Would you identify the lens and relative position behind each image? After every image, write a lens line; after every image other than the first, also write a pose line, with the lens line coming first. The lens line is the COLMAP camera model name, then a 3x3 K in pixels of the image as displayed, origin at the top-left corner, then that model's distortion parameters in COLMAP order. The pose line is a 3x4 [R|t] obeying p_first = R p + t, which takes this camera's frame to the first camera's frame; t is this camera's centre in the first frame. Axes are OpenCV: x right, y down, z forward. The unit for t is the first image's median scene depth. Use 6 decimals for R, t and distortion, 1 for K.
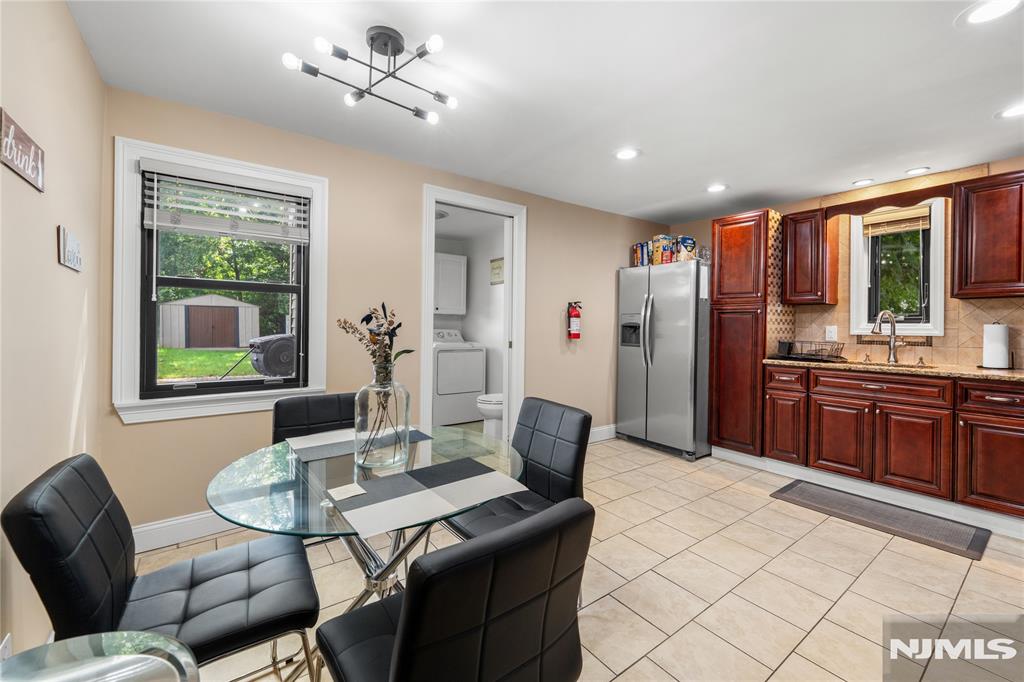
lens RADIAL K [[418.0, 0, 516.7], [0, 418.0, 328.9], [0, 0, 1]] dist [0.010405, -0.000844]
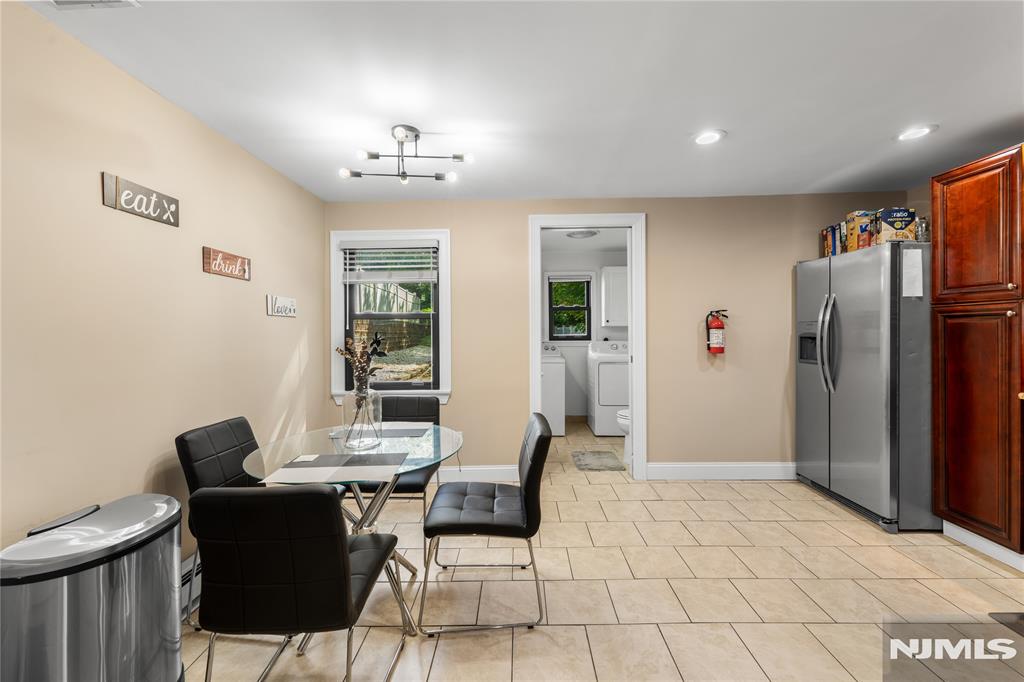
lens RADIAL K [[418.0, 0, 518.4], [0, 418.0, 334.1], [0, 0, 1]] dist [0.010405, -0.000844]
pose [[0.798123, -0.017093, -0.602252, 0.360249], [0.014047, 0.999854, -0.009761, -0.014773], [0.602331, -0.000669, 0.798246, 0.073219]]
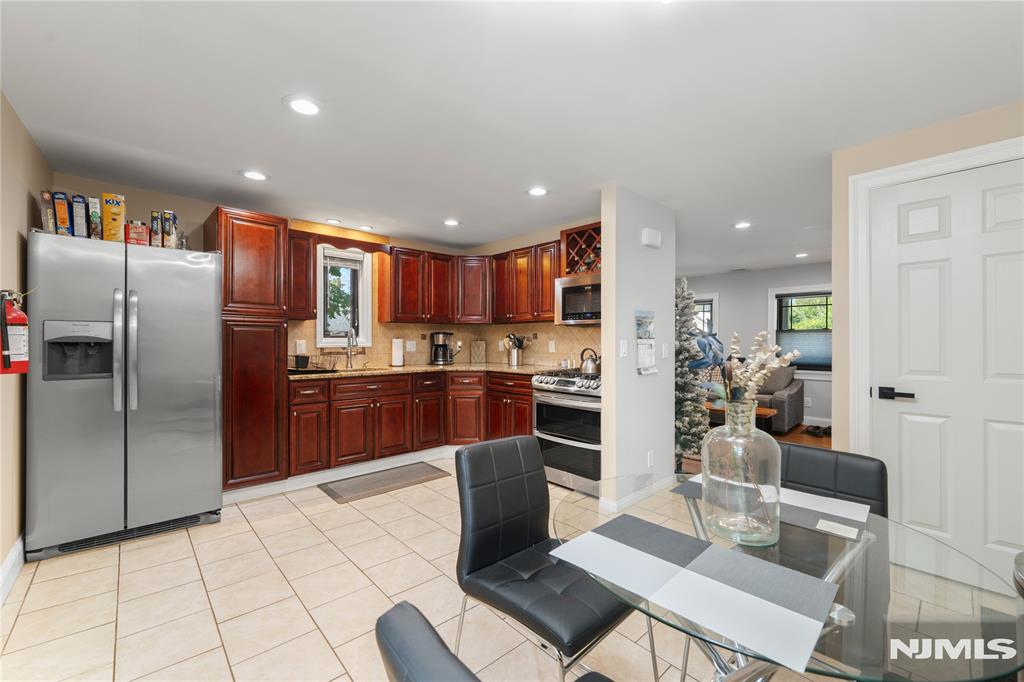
lens RADIAL K [[418.0, 0, 512.9], [0, 418.0, 342.5], [0, 0, 1]] dist [0.010405, -0.000844]
pose [[-0.099697, -0.017196, 0.994869, -0.393755], [0.001350, 0.999847, 0.017418, -0.018892], [-0.995017, 0.003079, -0.099658, 0.558865]]
